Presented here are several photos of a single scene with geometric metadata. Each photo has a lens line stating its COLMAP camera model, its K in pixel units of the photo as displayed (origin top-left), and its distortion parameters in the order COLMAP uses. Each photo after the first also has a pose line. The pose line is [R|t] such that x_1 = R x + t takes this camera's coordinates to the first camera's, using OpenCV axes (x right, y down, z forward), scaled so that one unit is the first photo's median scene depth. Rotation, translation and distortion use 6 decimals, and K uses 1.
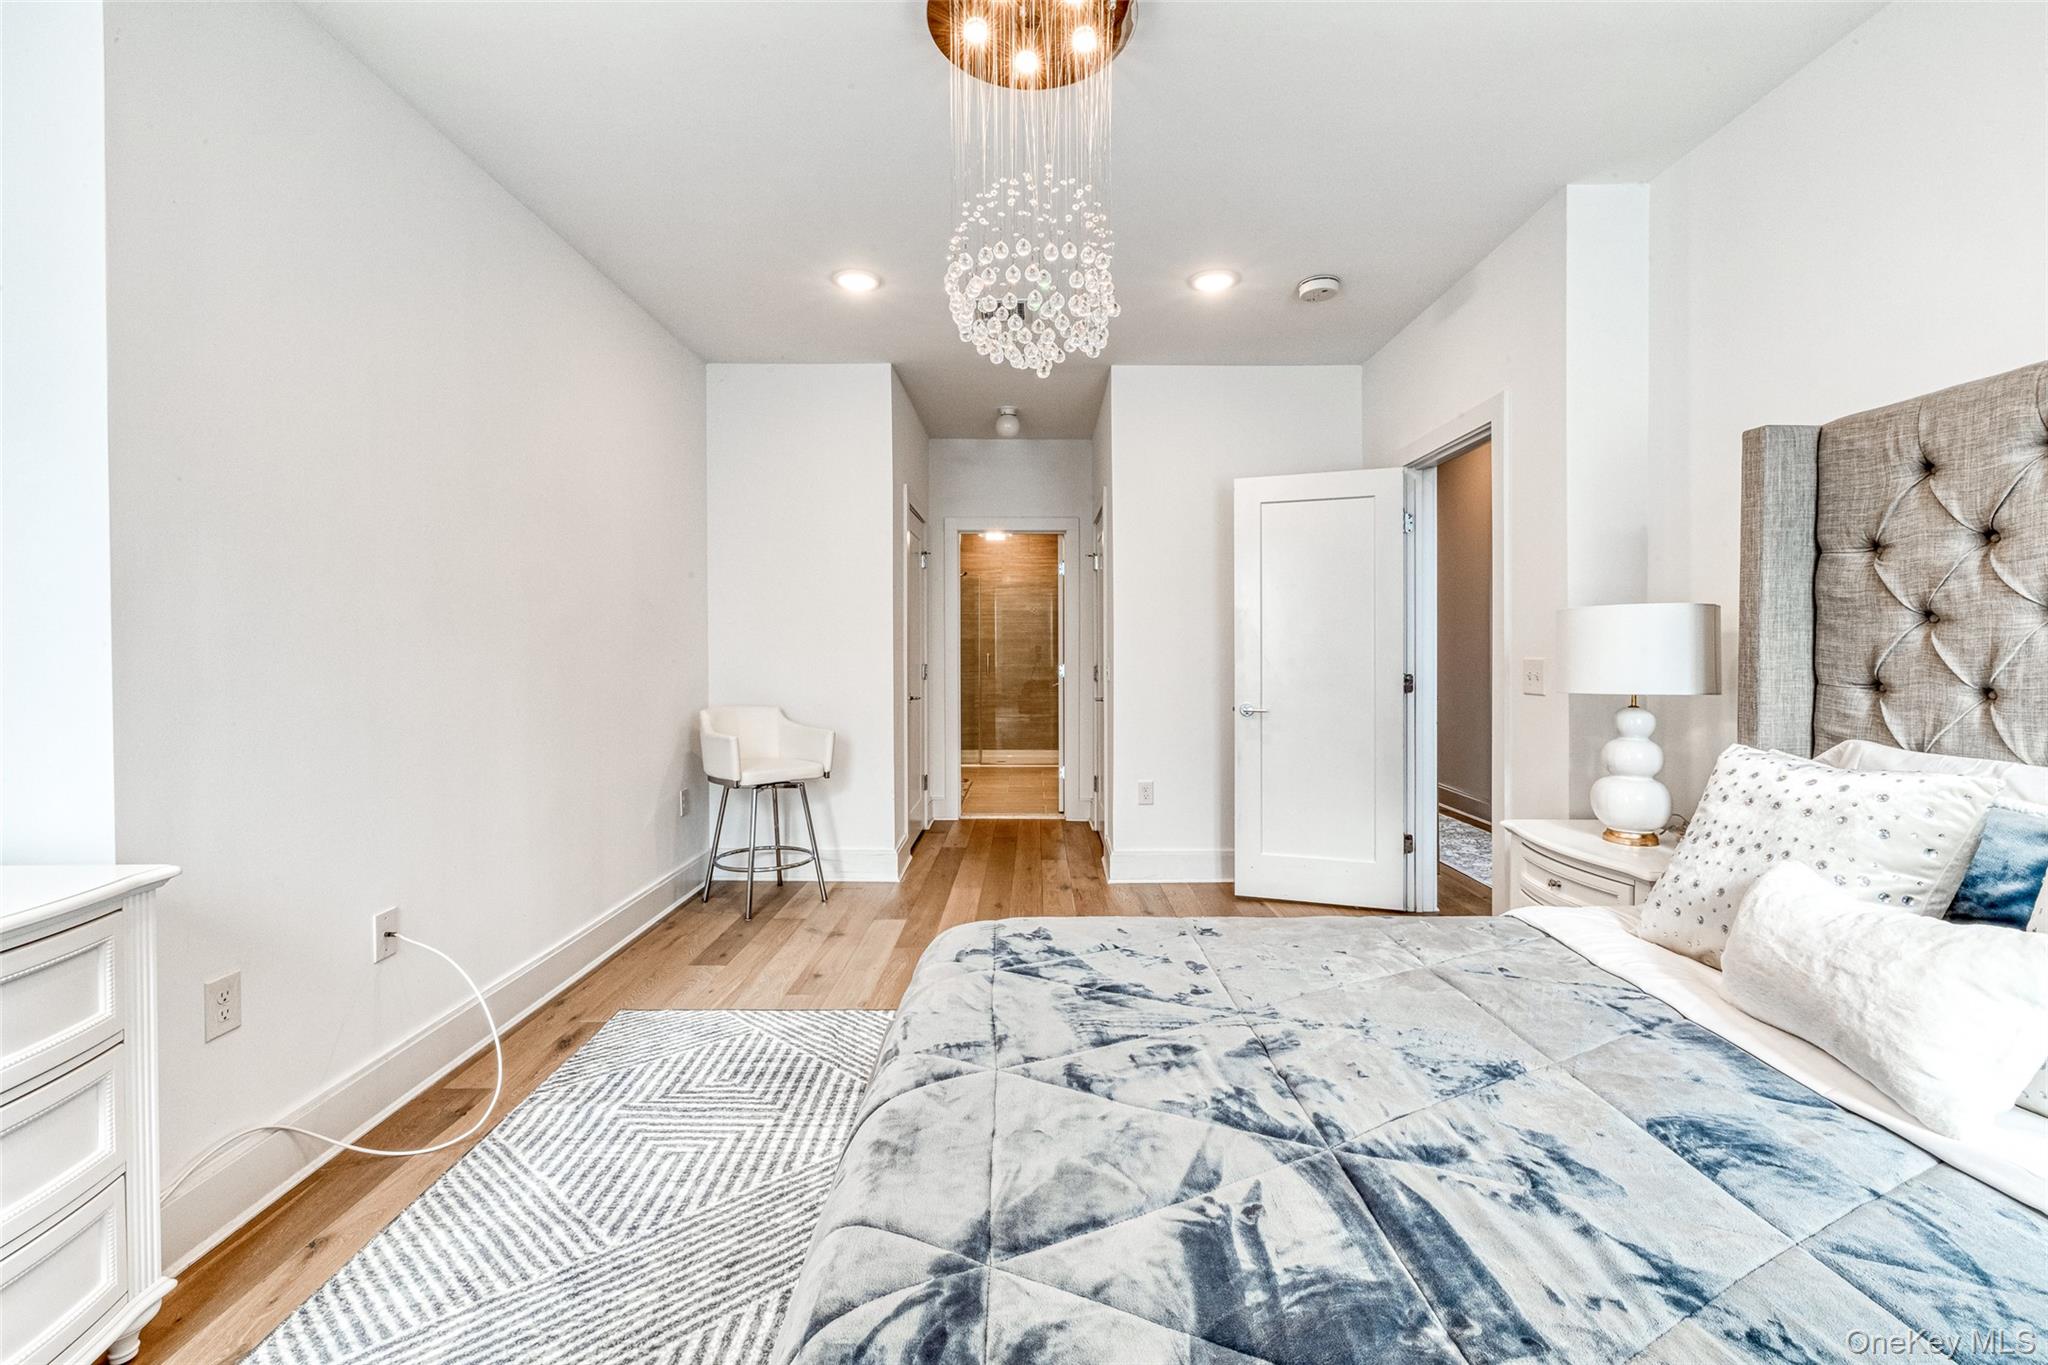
lens RADIAL K [[876.5, 0, 1020.6], [0, 876.5, 654.3], [0, 0, 1]] dist [0.000221, 0.000126]
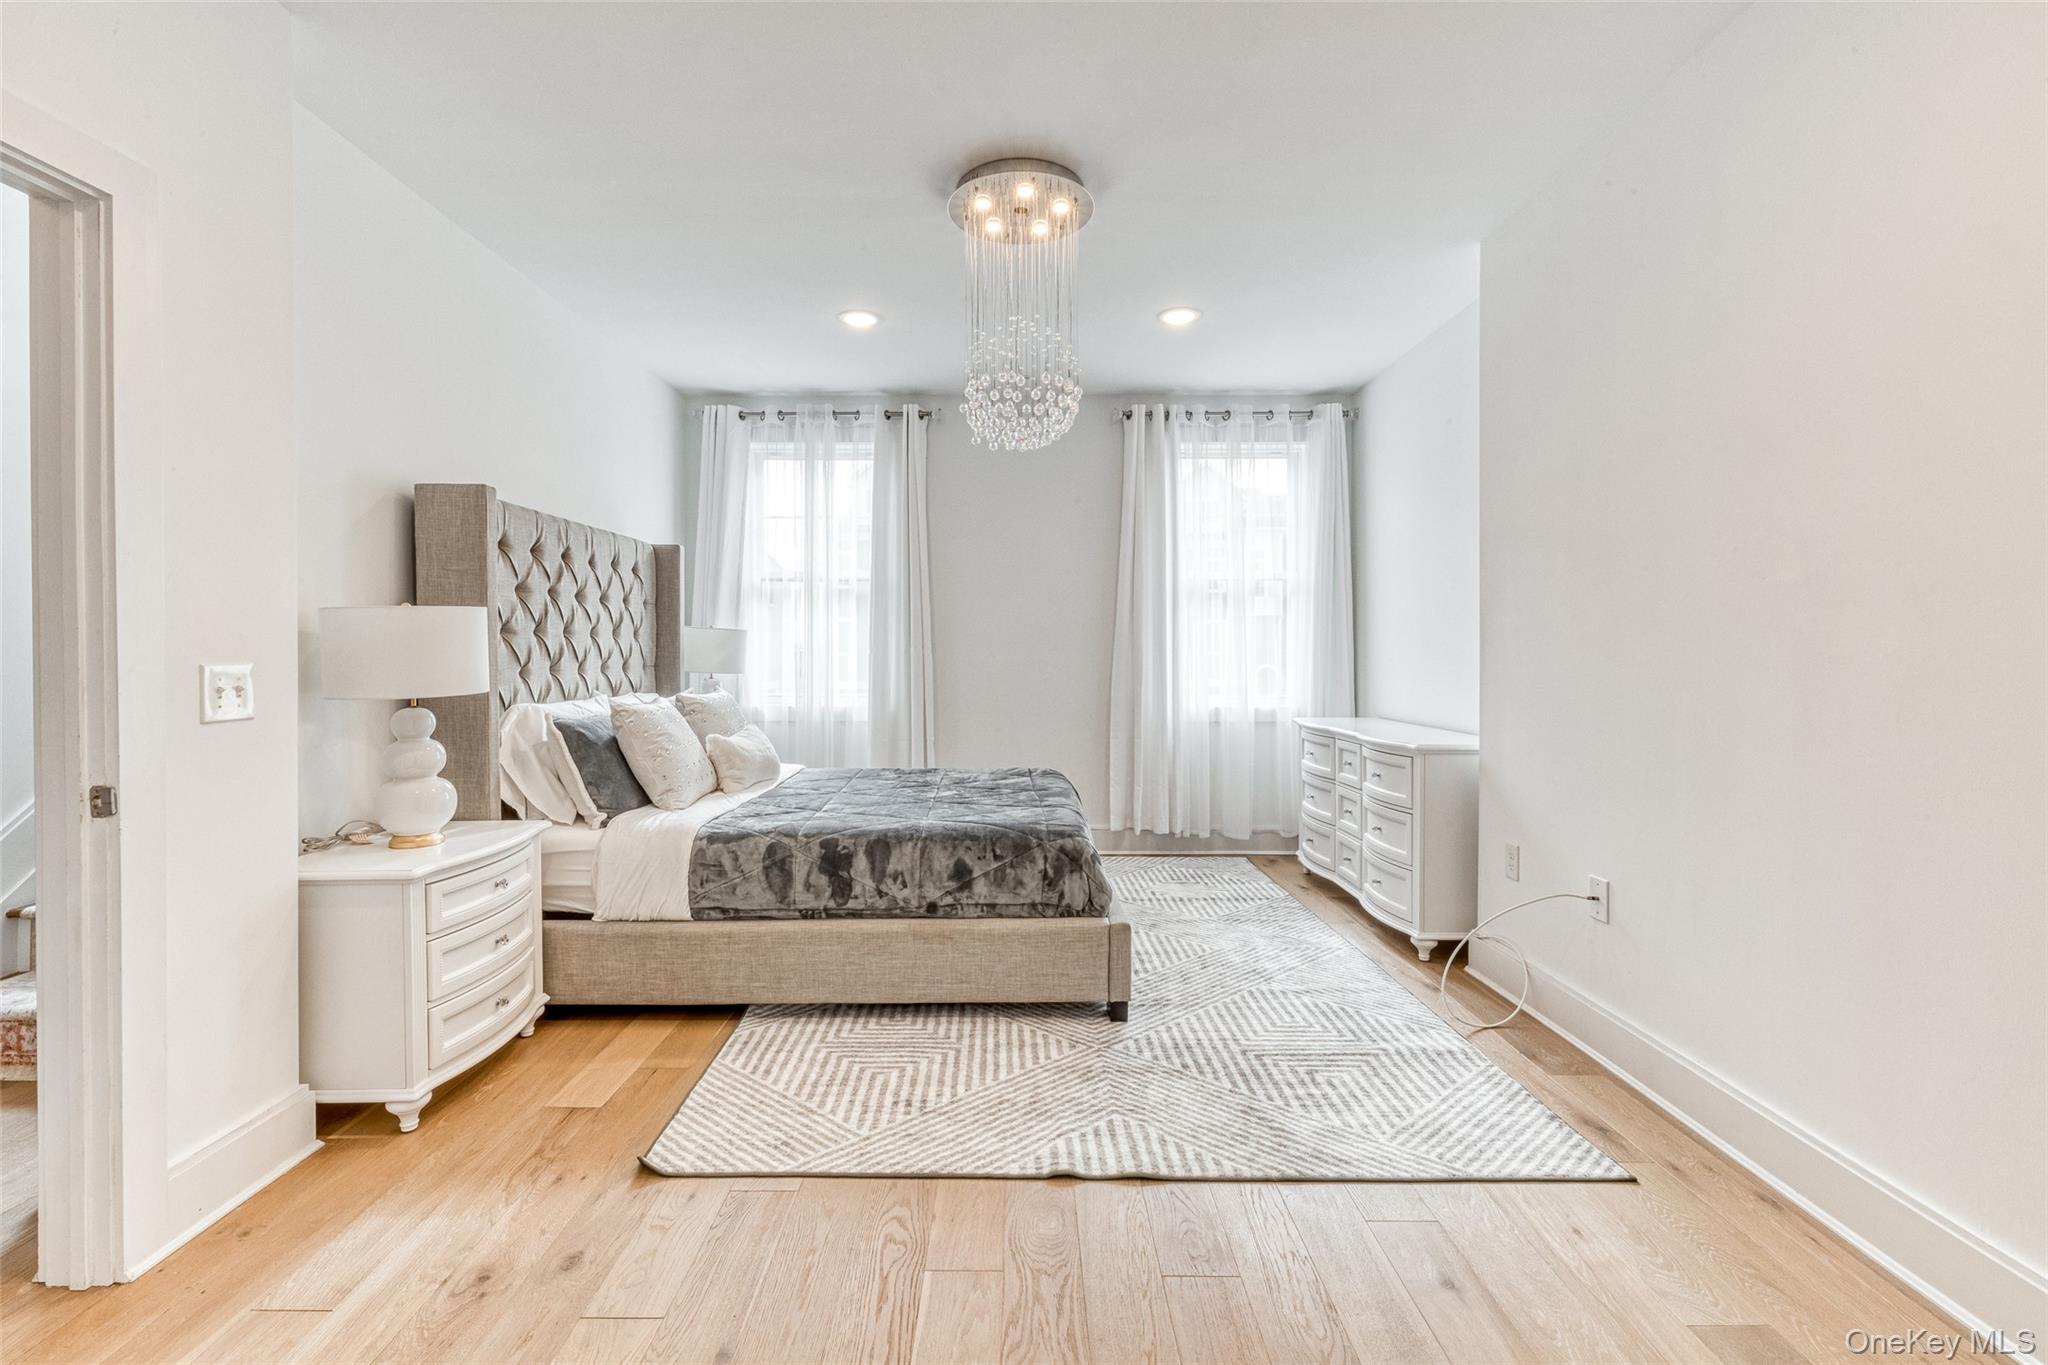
lens RADIAL K [[876.5, 0, 1020.6], [0, 876.5, 654.3], [0, 0, 1]] dist [0.000221, 0.000126]
pose [[-0.999959, 0.002101, -0.008848, 0.031346], [0.001999, 0.999932, 0.011488, -0.010472], [0.008872, 0.011470, -0.999895, 2.496672]]
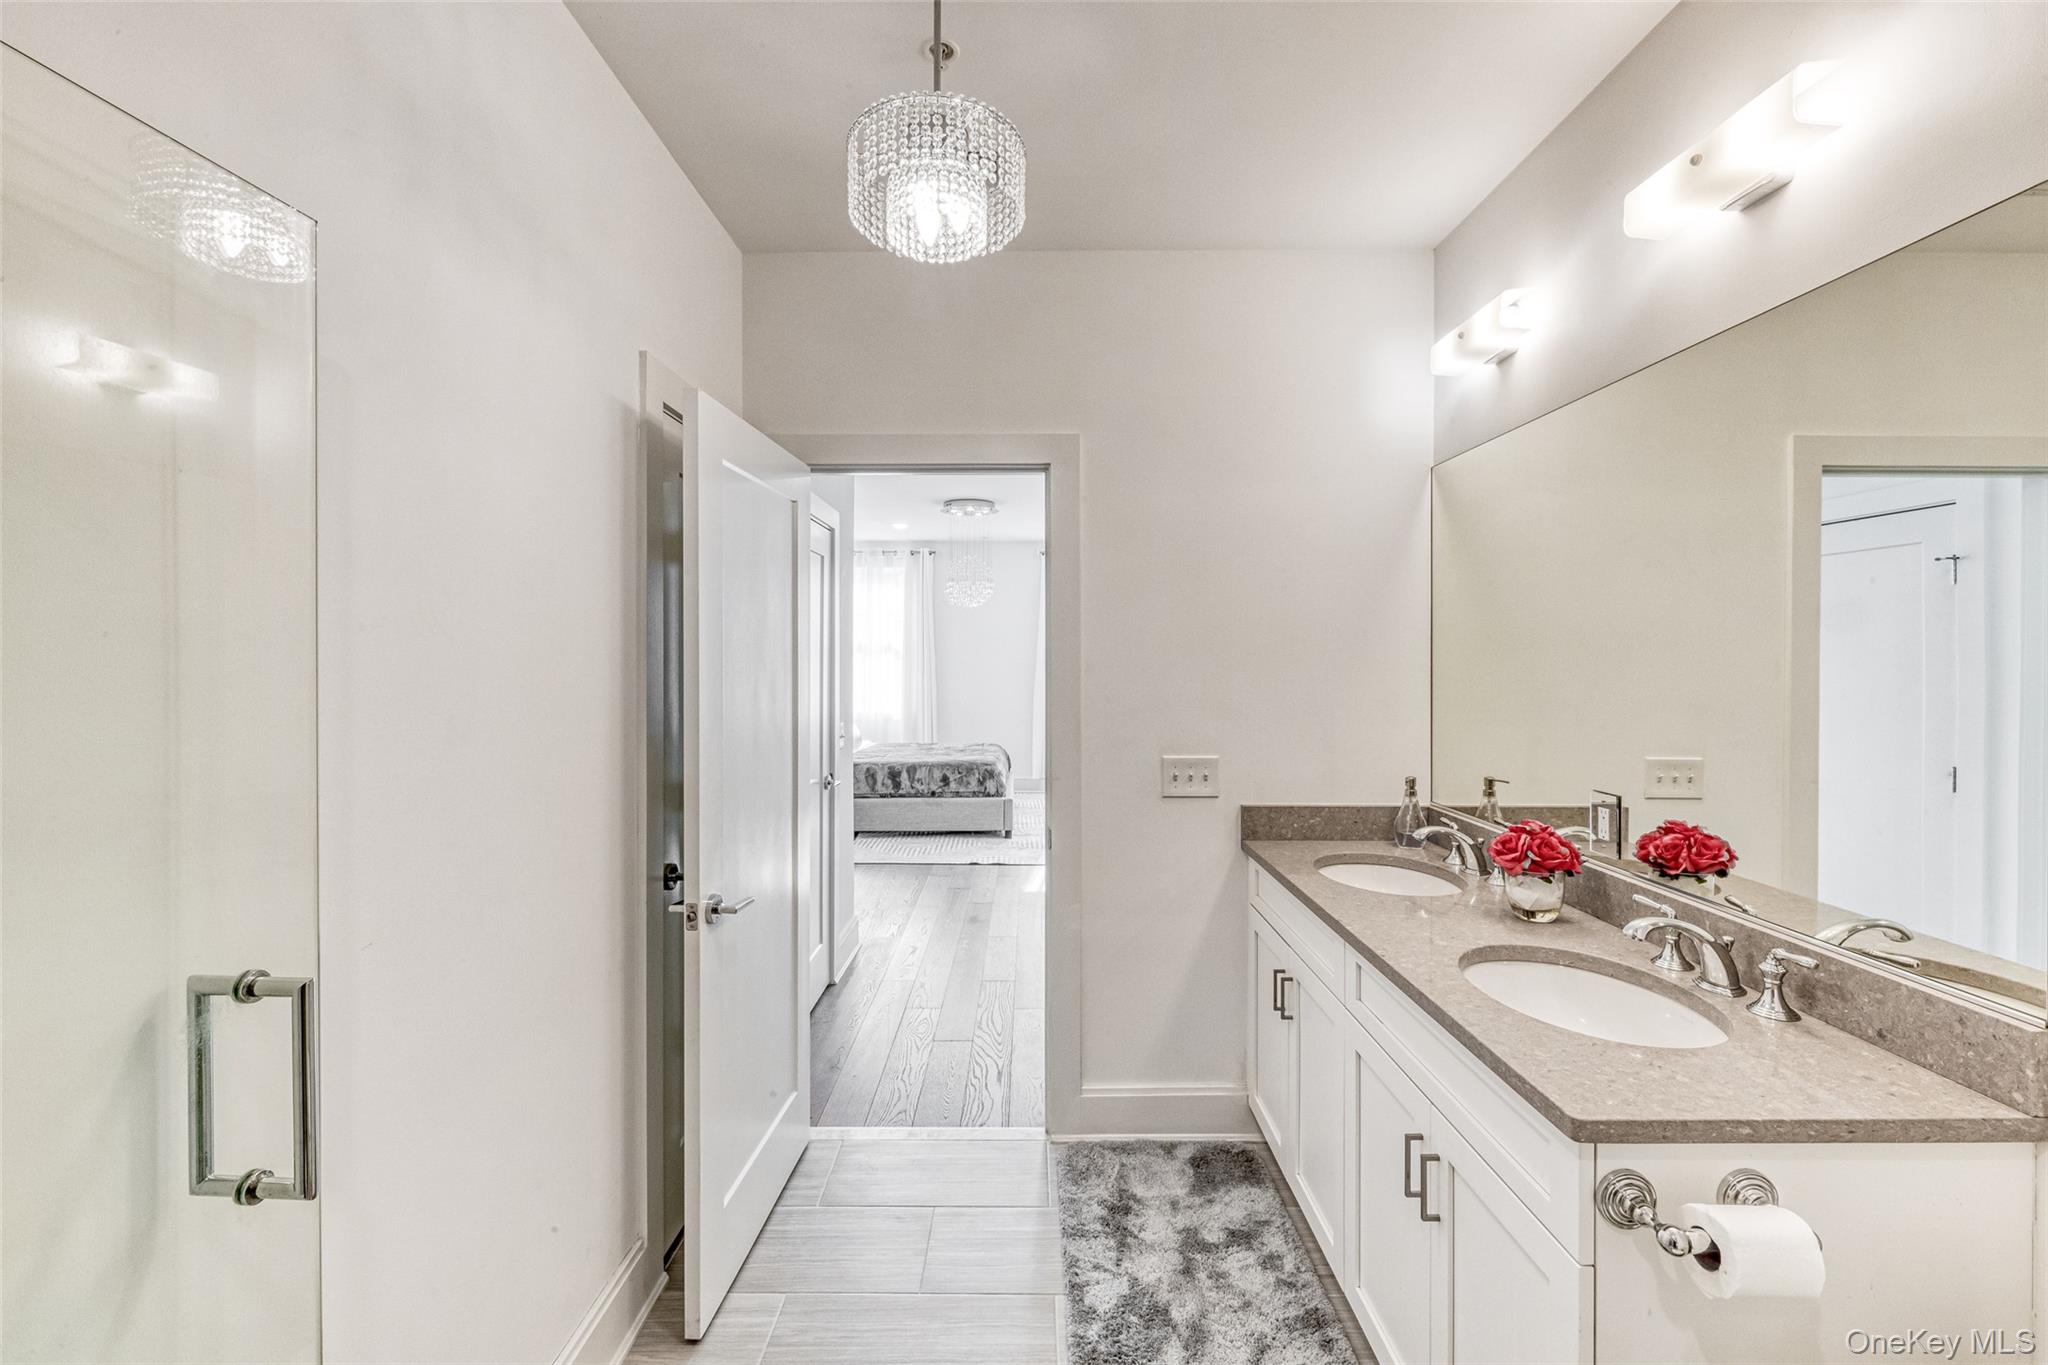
lens RADIAL K [[876.5, 0, 1020.6], [0, 876.5, 654.3], [0, 0, 1]] dist [0.000221, 0.000126]
pose [[-0.999974, 0.003376, 0.006341, -0.216655], [0.003401, 0.999987, 0.003840, -0.155911], [-0.006328, 0.003861, -0.999973, 4.635667]]
